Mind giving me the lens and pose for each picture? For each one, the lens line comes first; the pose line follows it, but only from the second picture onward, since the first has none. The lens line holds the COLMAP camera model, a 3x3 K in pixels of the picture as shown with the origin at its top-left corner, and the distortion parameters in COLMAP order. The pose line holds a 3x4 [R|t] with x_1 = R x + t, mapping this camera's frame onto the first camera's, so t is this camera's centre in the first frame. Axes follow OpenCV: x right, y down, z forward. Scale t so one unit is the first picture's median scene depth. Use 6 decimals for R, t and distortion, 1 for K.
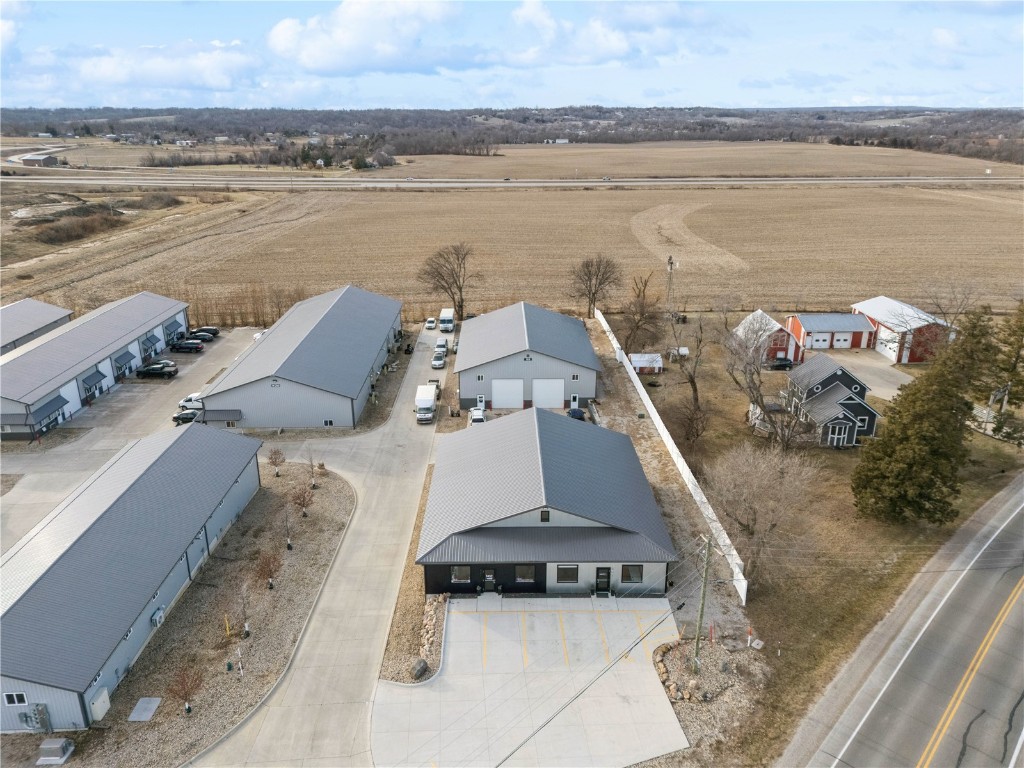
lens RADIAL K [[740.4, 0, 512.0], [0, 740.4, 384.0], [0, 0, 1]] dist [0.002908, -0.001613]
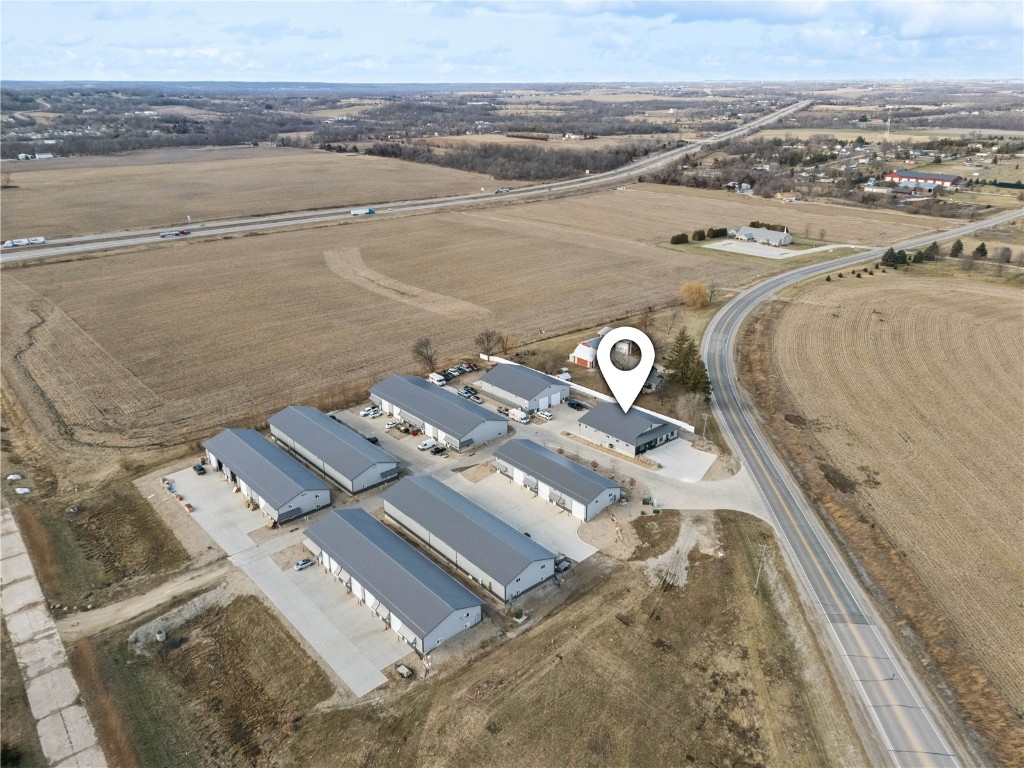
lens RADIAL K [[761.5, 0, 512.0], [0, 761.5, 384.0], [0, 0, 1]] dist [0.042375, -0.008401]
pose [[0.758540, -0.232959, 0.608561, -2.779939], [0.217303, 0.970885, 0.100800, -0.567580], [-0.614326, 0.055781, 0.787078, -1.589457]]
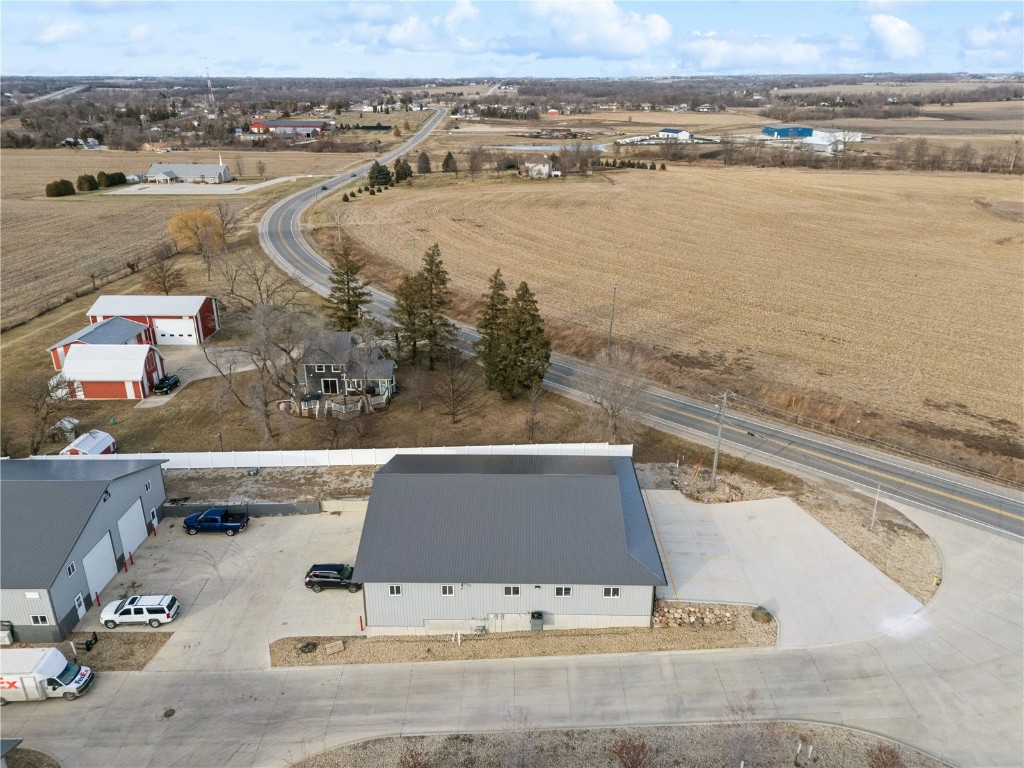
lens RADIAL K [[761.5, 0, 512.0], [0, 761.5, 384.0], [0, 0, 1]] dist [0.042375, -0.008401]
pose [[0.018525, -0.361257, 0.932282, -0.941088], [0.345219, 0.877409, 0.333134, -0.373320], [-0.938339, 0.315670, 0.140967, 0.944301]]
